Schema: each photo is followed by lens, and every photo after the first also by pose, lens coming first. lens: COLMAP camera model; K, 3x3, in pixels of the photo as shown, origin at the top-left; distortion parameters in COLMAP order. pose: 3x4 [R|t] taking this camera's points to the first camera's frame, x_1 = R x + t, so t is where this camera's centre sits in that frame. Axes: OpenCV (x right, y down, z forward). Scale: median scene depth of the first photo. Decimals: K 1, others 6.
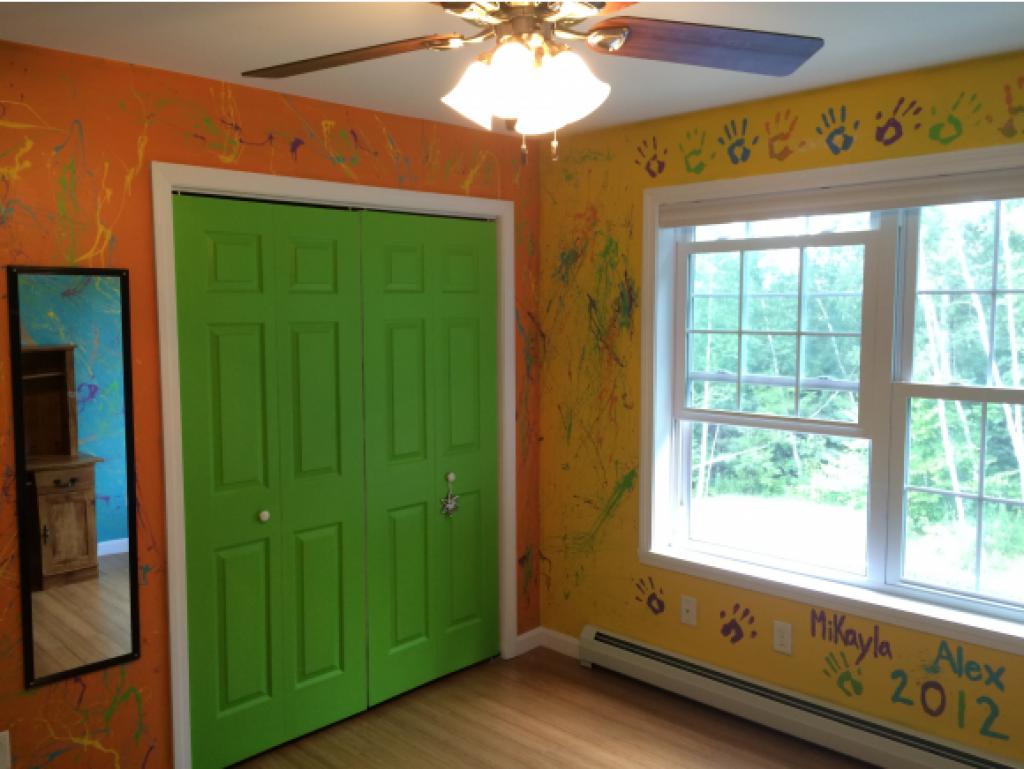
lens RADIAL K [[872.9, 0, 508.5], [0, 872.9, 384.1], [0, 0, 1]] dist [-0.002047, -0.005880]
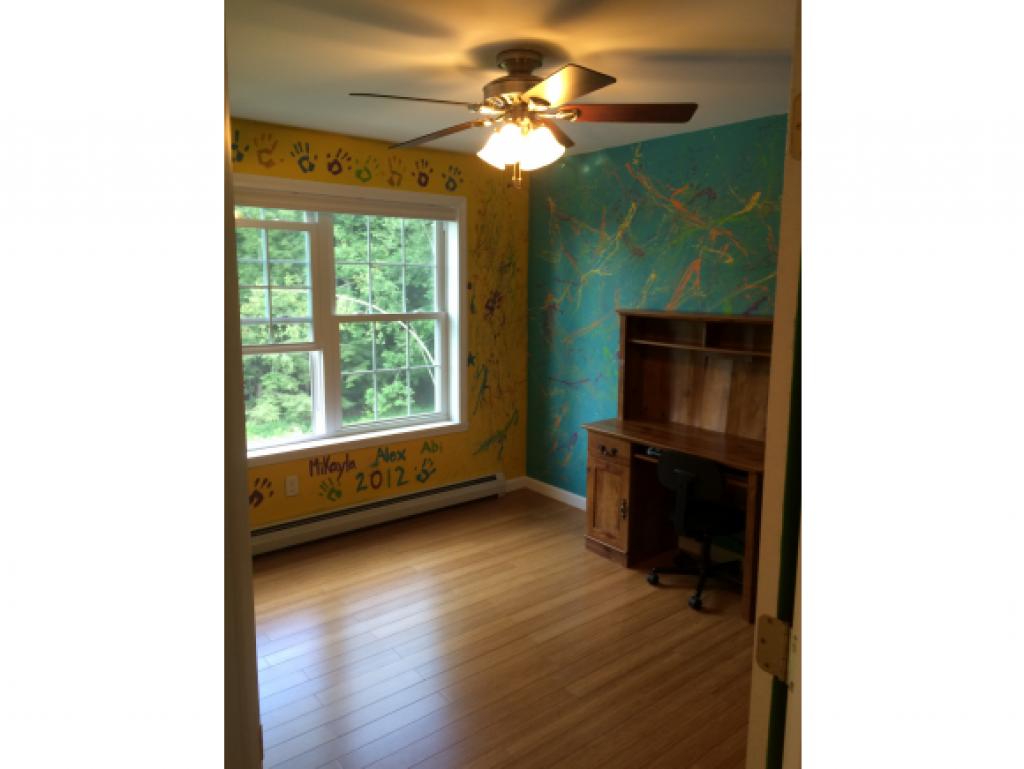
lens RADIAL K [[653.1, 0, 512.4], [0, 653.1, 383.5], [0, 0, 1]] dist [0.006410, 0.001030]
pose [[0.097574, -0.156131, 0.982905, -0.819102], [0.068265, 0.986342, 0.149900, -0.038325], [-0.992884, 0.052471, 0.106899, 0.519591]]
